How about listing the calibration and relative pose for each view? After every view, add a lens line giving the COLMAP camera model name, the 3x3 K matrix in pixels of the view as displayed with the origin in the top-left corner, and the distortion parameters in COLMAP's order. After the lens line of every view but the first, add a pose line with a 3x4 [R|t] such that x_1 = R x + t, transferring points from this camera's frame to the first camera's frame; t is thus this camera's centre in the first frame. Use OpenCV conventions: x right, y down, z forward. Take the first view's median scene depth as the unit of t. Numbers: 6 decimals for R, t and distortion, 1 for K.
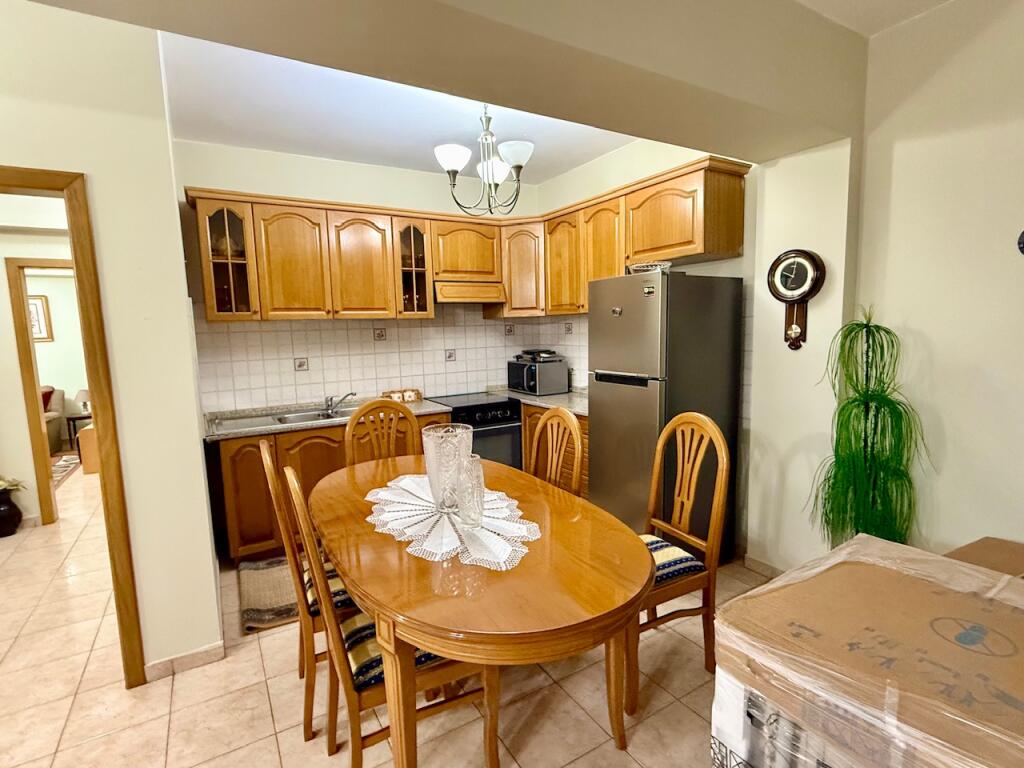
lens RADIAL K [[499.8, 0, 502.3], [0, 499.8, 385.6], [0, 0, 1]] dist [-0.002156, 0.001240]
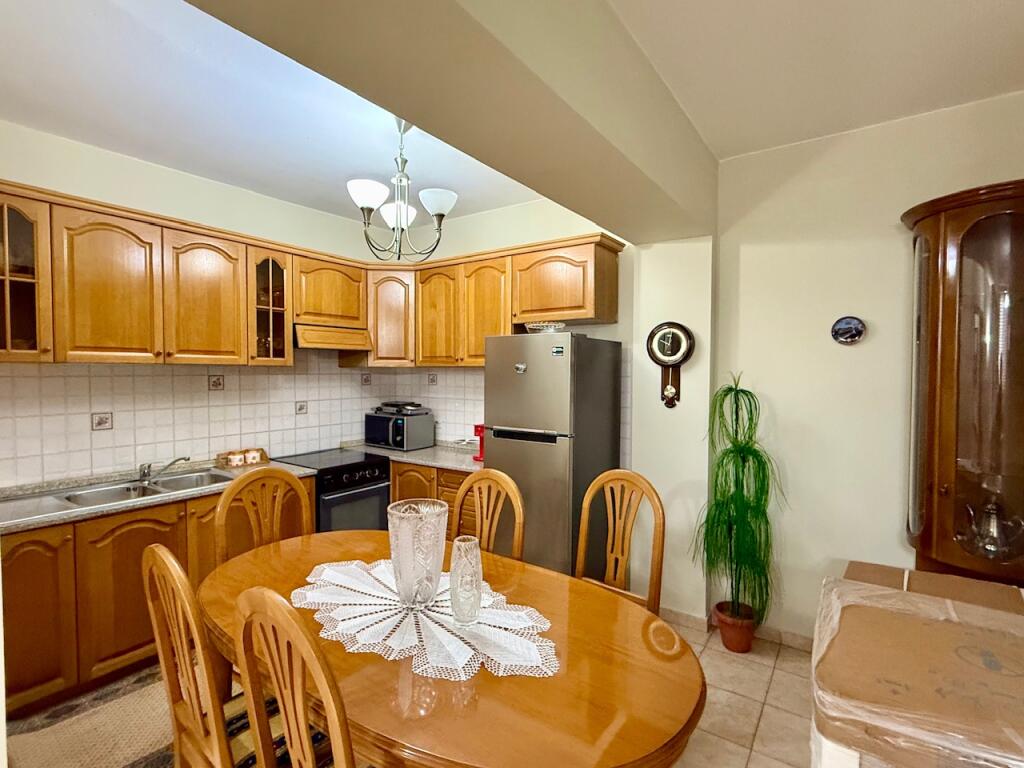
lens RADIAL K [[499.8, 0, 511.5], [0, 499.8, 387.6], [0, 0, 1]] dist [-0.002156, 0.001240]
pose [[0.914663, 0.017636, 0.403832, -0.173232], [0.017964, 0.996287, -0.084197, -0.022680], [-0.403818, 0.084266, 0.910950, 0.082706]]
